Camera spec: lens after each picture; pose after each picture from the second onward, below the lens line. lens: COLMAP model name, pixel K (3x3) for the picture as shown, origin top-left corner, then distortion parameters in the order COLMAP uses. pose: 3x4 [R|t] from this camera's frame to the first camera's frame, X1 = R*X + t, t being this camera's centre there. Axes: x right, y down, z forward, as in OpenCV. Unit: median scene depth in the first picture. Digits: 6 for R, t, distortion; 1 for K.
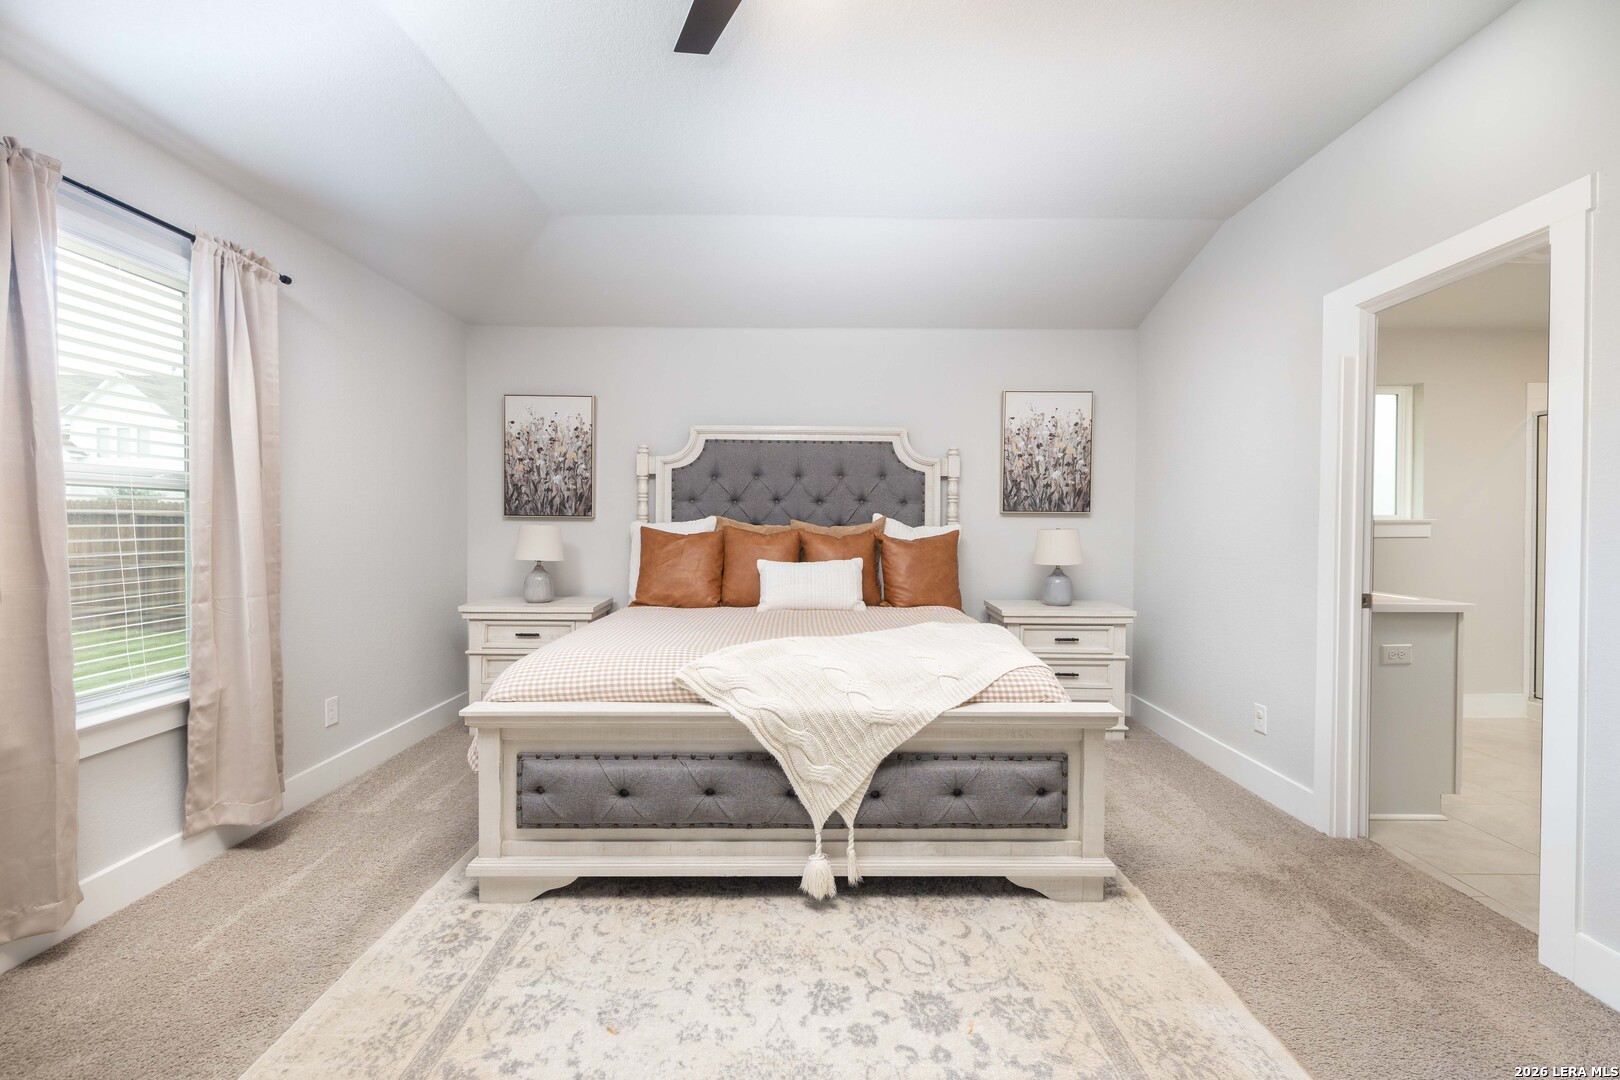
lens RADIAL K [[695.0, 0, 810.2], [0, 695.0, 533.3], [0, 0, 1]] dist [0.003564, -0.000095]
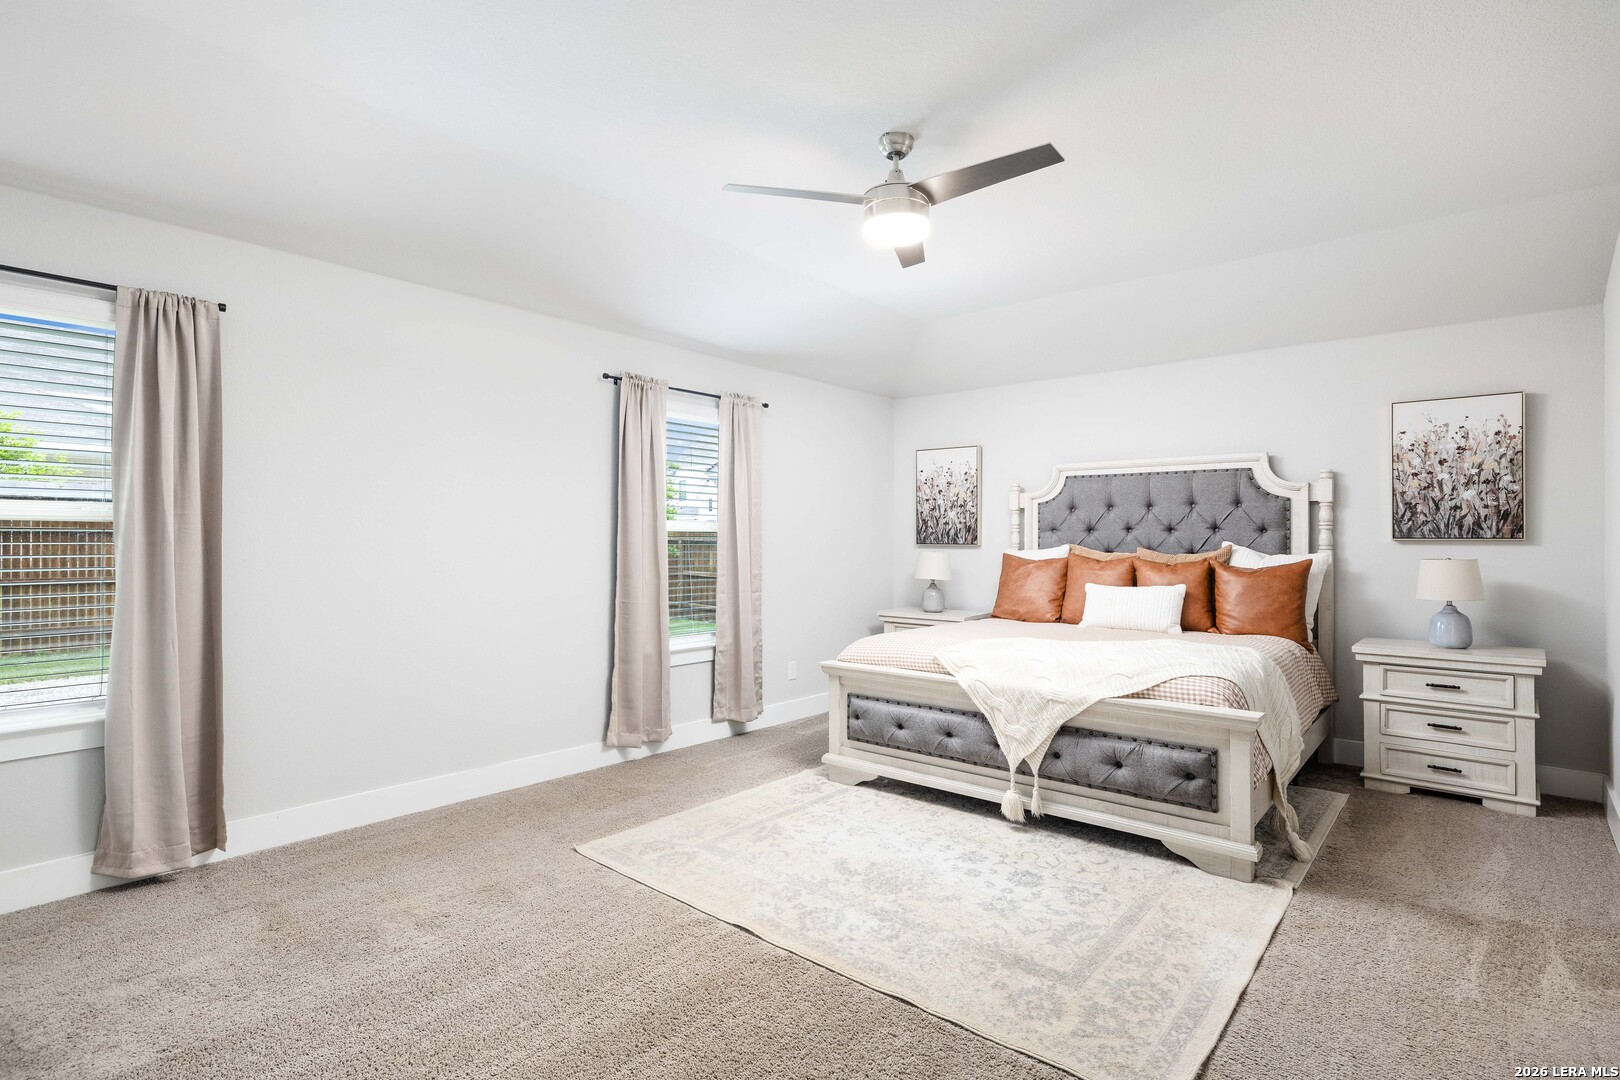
lens RADIAL K [[822.1, 0, 812.3], [0, 822.1, 542.9], [0, 0, 1]] dist [-0.027066, 0.000883]
pose [[0.754096, -0.001984, -0.656762, 0.713113], [-0.010588, 0.999829, -0.015178, -0.004436], [0.656679, 0.018399, 0.753946, -0.466195]]
